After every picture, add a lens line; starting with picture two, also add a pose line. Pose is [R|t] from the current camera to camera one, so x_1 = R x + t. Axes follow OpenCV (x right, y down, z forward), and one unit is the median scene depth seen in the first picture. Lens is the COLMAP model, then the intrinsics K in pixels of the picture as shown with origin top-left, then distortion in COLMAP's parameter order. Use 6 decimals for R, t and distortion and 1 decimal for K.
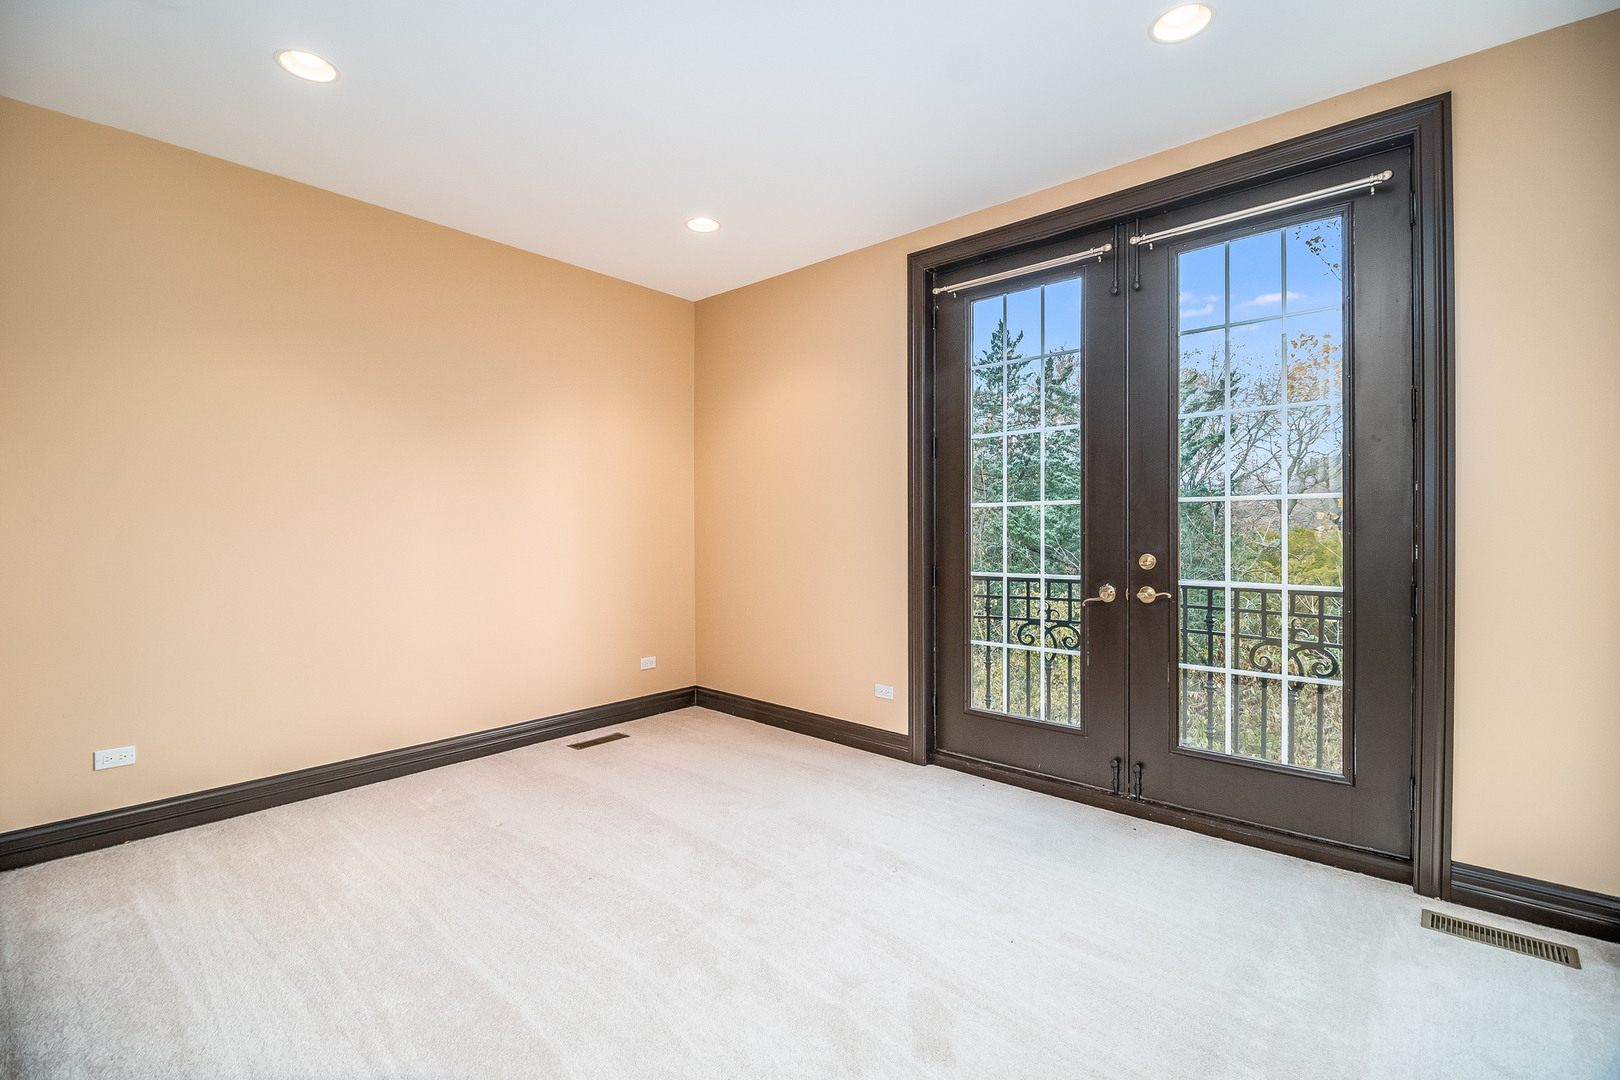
lens RADIAL K [[722.4, 0, 803.7], [0, 722.4, 533.1], [0, 0, 1]] dist [0.000822, 0.000235]
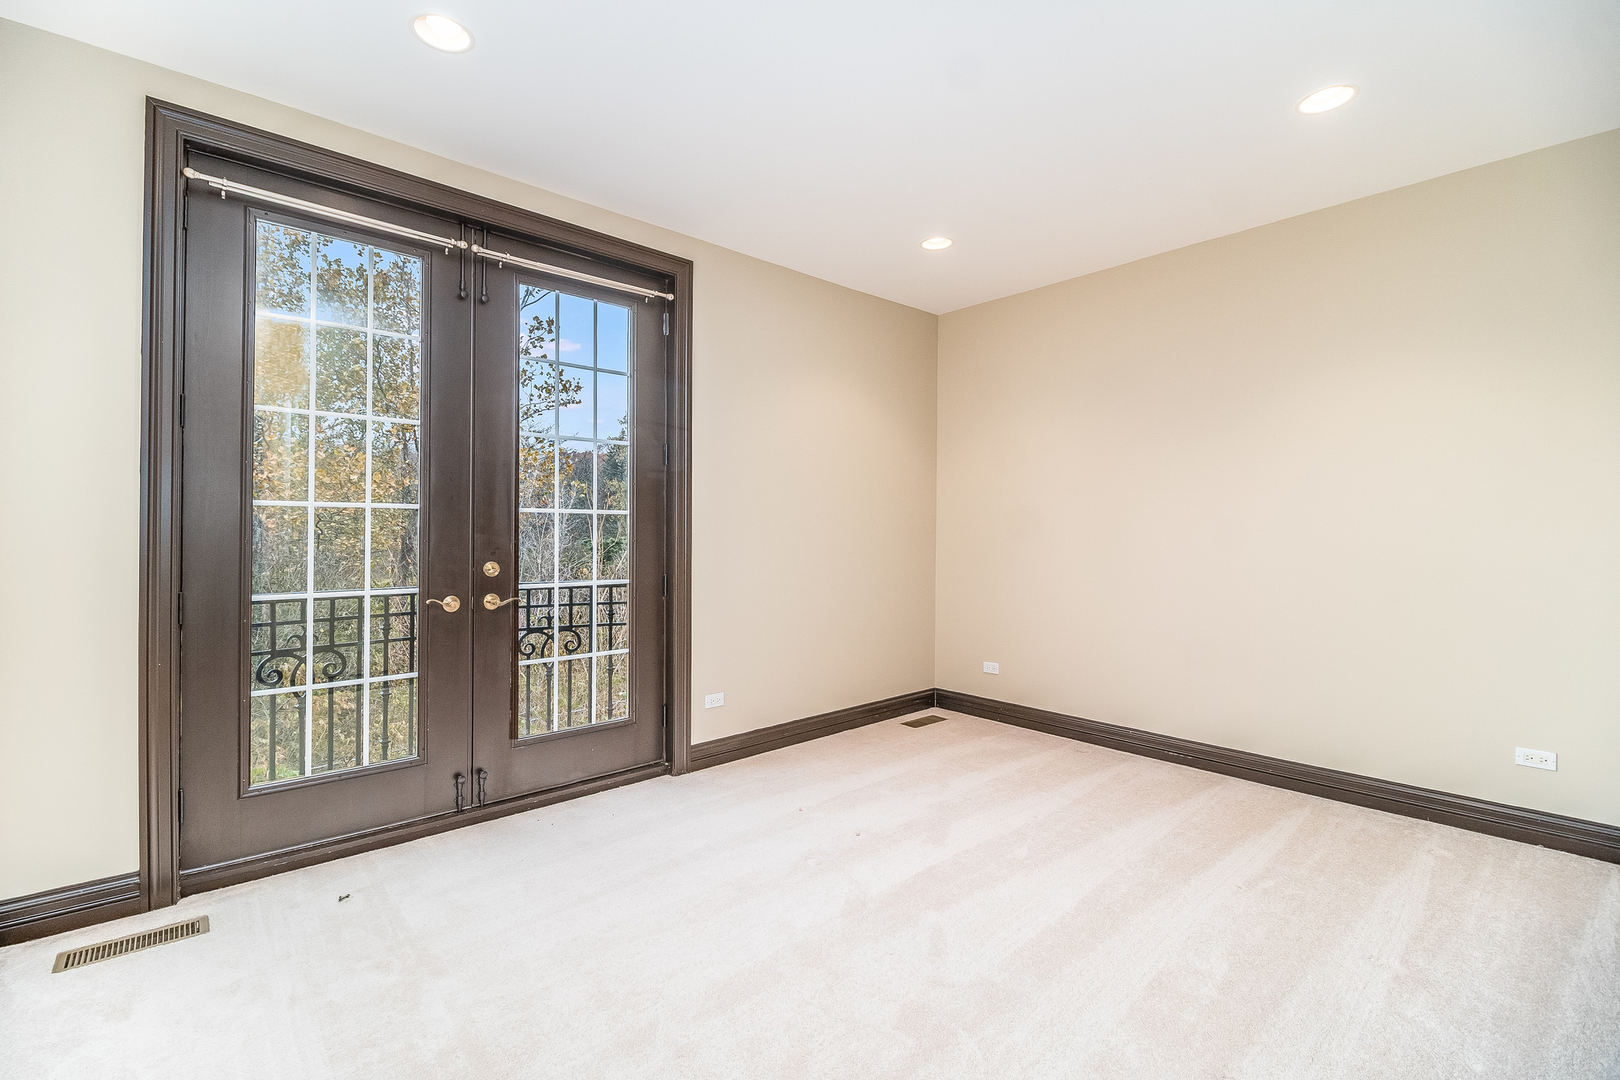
lens RADIAL K [[722.4, 0, 803.7], [0, 722.4, 533.1], [0, 0, 1]] dist [0.000822, 0.000235]
pose [[0.096658, 0.005901, 0.995300, -0.492631], [0.004572, 0.999969, -0.006372, -0.002561], [-0.995307, 0.005166, 0.096628, 0.450730]]
